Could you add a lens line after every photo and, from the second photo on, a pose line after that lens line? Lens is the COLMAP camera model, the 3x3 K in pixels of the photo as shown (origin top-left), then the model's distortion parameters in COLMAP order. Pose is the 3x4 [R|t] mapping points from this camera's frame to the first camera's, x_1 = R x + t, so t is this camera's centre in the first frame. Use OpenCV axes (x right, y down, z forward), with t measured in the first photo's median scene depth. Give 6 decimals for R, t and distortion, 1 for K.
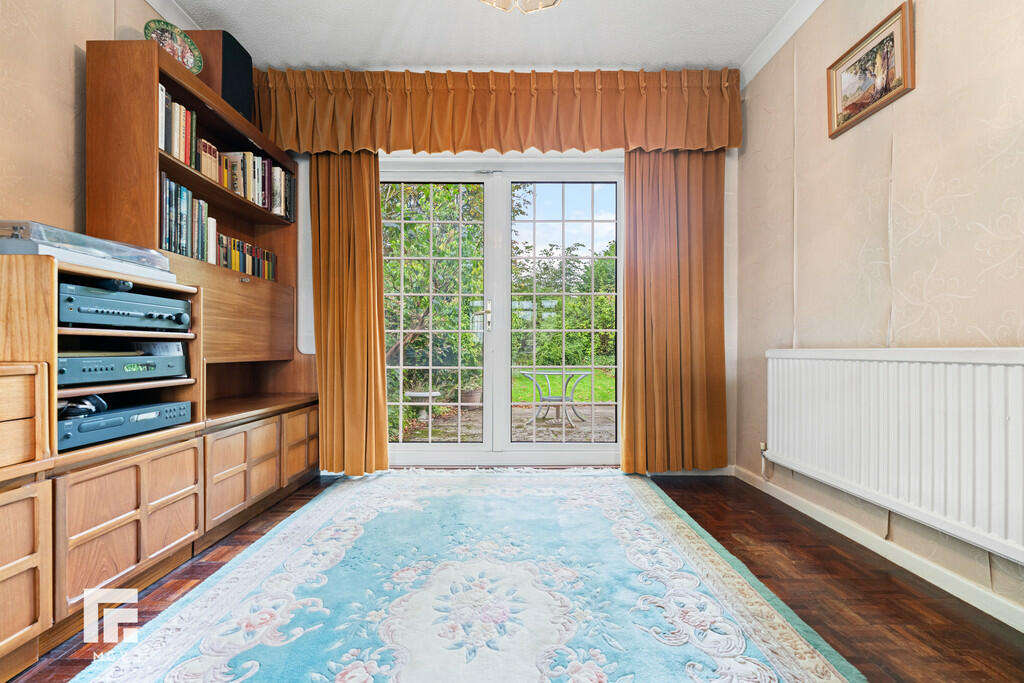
lens RADIAL K [[416.3, 0, 506.0], [0, 416.3, 341.7], [0, 0, 1]] dist [-0.000006, -0.000484]
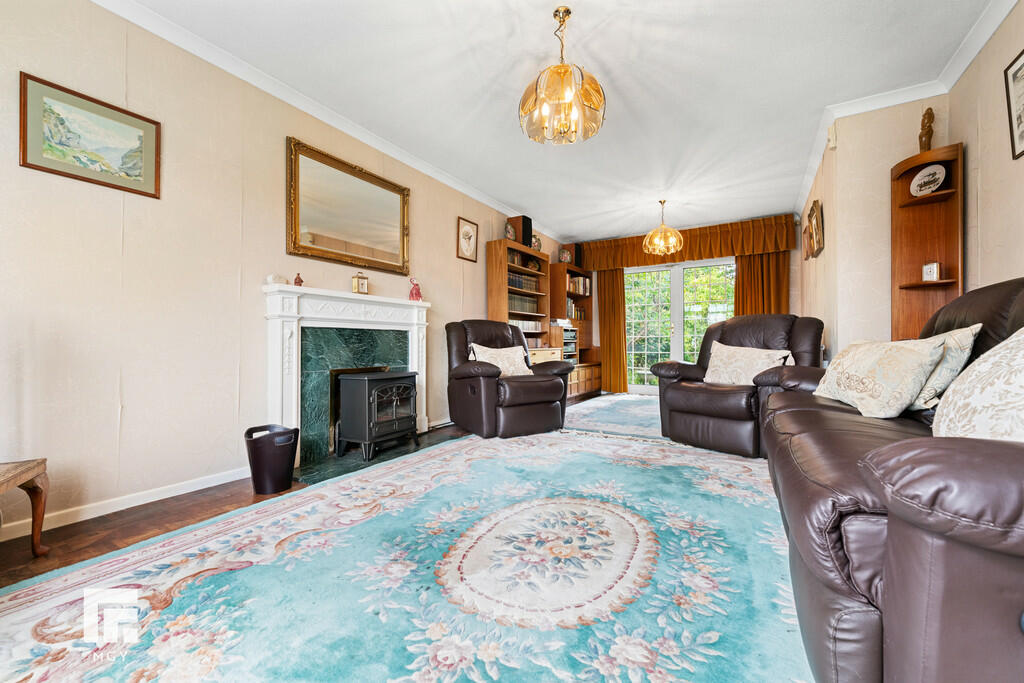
lens RADIAL K [[416.3, 0, 512.5], [0, 416.3, 341.1], [0, 0, 1]] dist [-0.000006, -0.000484]
pose [[0.855652, -0.003622, -0.517539, 0.442892], [0.003414, 0.999993, -0.001354, -0.003068], [0.517541, -0.000609, 0.855658, -1.582502]]
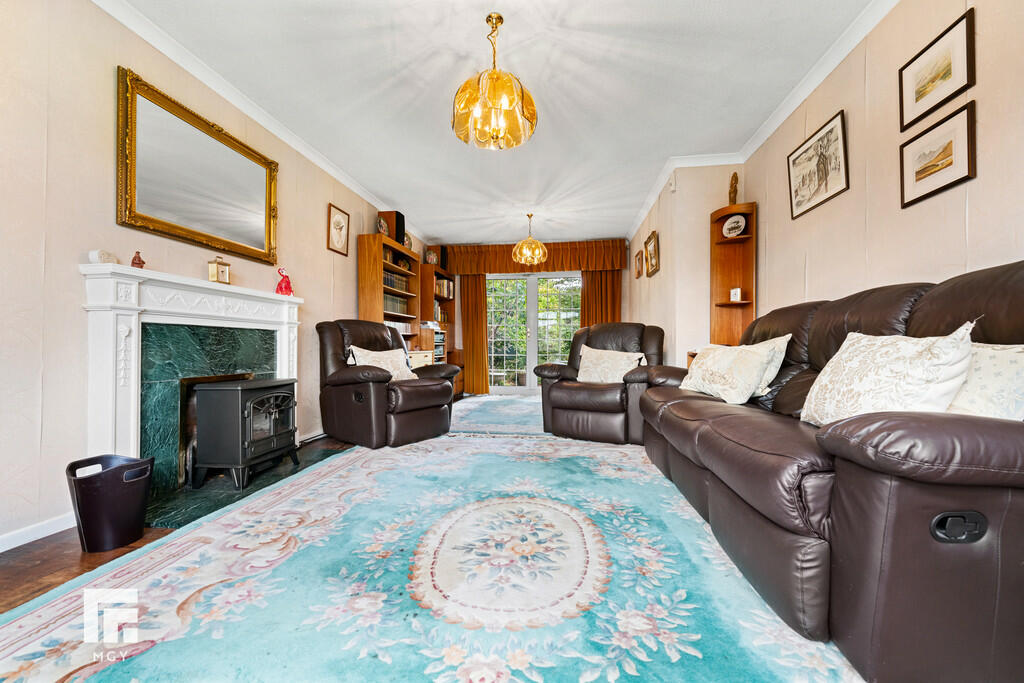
lens RADIAL K [[416.3, 0, 516.8], [0, 416.3, 344.0], [0, 0, 1]] dist [-0.000006, -0.000484]
pose [[0.989844, 0.003014, -0.142126, 0.271067], [-0.003226, 0.999994, -0.001260, -0.003120], [0.142121, 0.001705, 0.989848, -1.641815]]
